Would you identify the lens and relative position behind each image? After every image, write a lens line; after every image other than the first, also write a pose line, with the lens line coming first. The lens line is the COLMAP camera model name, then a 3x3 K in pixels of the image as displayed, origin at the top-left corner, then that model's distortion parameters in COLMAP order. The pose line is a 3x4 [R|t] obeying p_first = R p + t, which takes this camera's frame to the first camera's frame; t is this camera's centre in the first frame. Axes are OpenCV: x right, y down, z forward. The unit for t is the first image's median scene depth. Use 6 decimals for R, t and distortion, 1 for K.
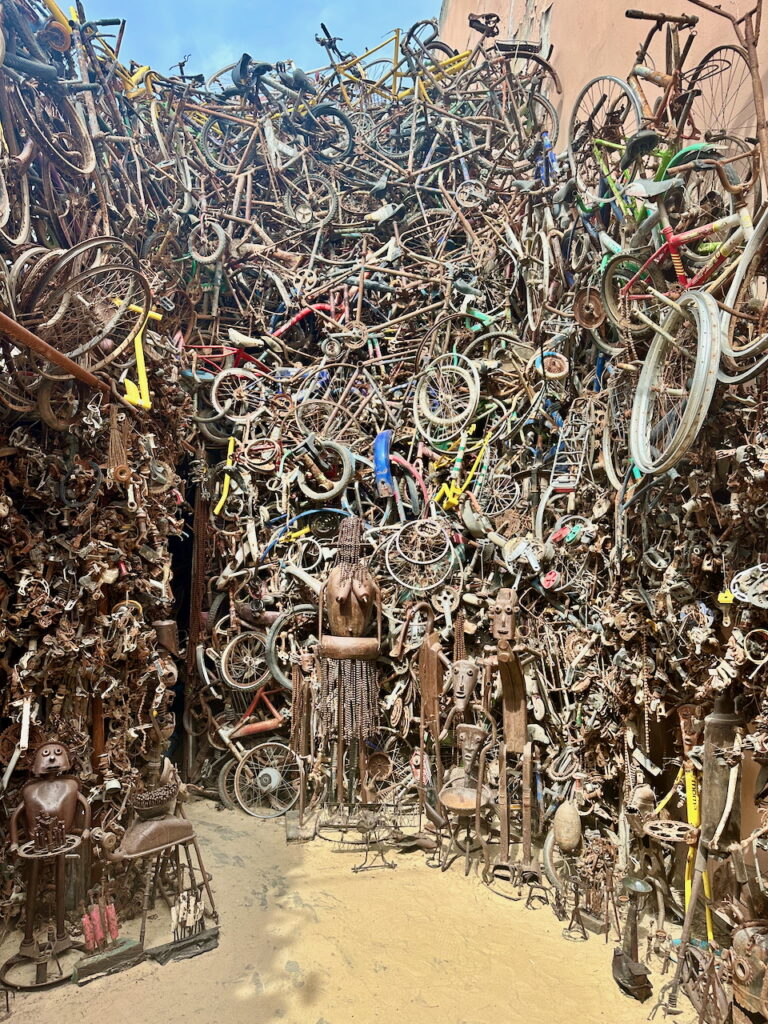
lens RADIAL K [[712.0, 0, 384.1], [0, 712.0, 511.3], [0, 0, 1]] dist [0.010826, 0.001855]
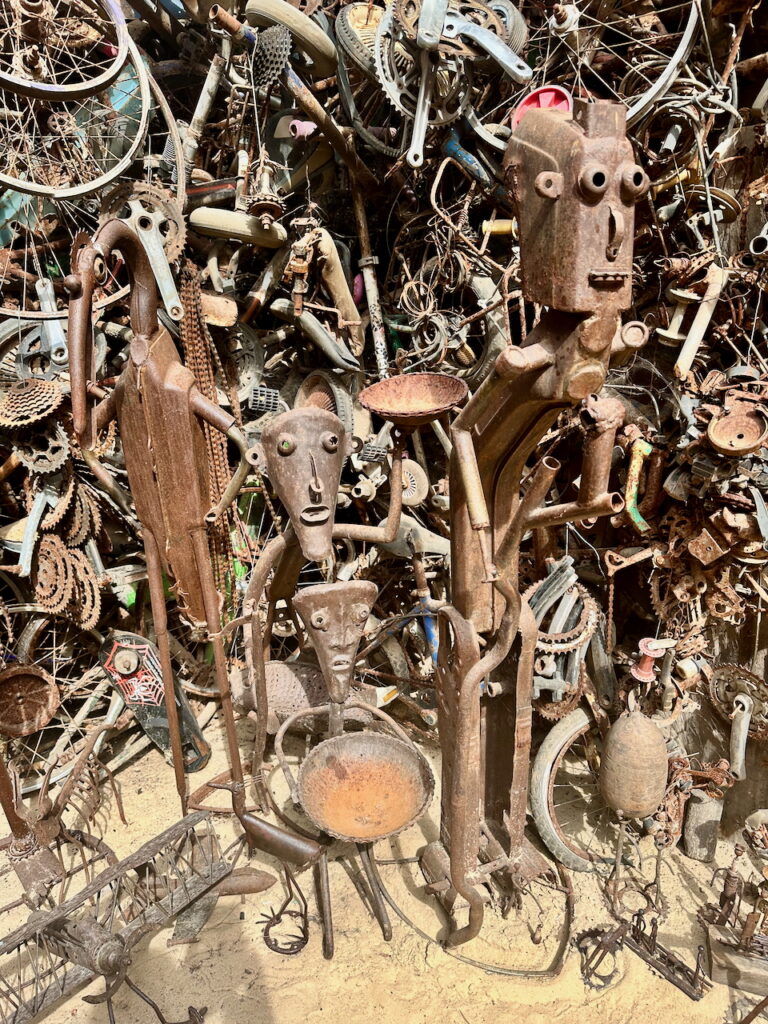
lens RADIAL K [[712.0, 0, 384.2], [0, 712.0, 512.9], [0, 0, 1]] dist [0.010826, 0.001855]
pose [[0.796024, -0.249071, 0.551643, -0.039583], [0.002479, 0.912741, 0.408532, 0.110075], [-0.605260, -0.323834, 0.727181, 0.653227]]
